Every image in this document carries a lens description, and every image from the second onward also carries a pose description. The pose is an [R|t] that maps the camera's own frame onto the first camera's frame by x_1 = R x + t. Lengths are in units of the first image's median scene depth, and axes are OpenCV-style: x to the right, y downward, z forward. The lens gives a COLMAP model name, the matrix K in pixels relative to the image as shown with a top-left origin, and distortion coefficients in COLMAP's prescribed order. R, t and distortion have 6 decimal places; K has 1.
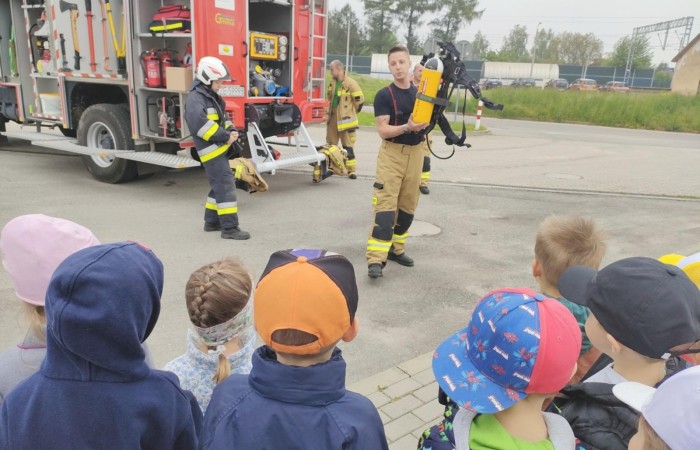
lens RADIAL K [[530.8, 0, 348.6], [0, 530.8, 224.5], [0, 0, 1]] dist [0.051167, -0.072808]
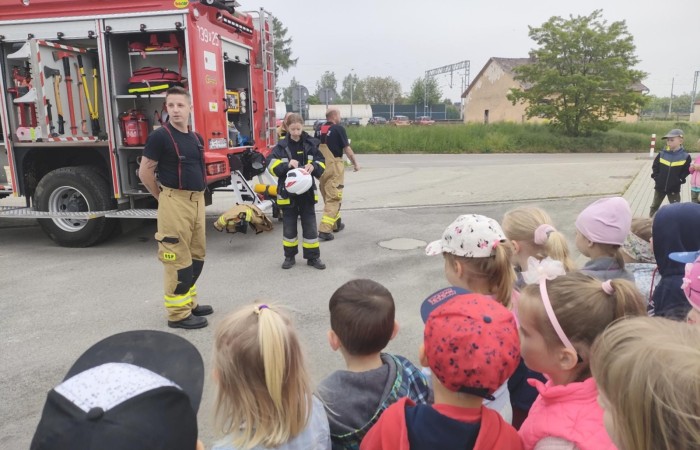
lens RADIAL K [[528.1, 0, 360.3], [0, 528.1, 216.0], [0, 0, 1]] dist [0.010256, -0.002379]
pose [[0.932665, -0.121108, 0.339806, -0.297331], [0.151683, 0.986303, -0.064804, 0.005496], [-0.327303, 0.111983, 0.938260, -0.067656]]
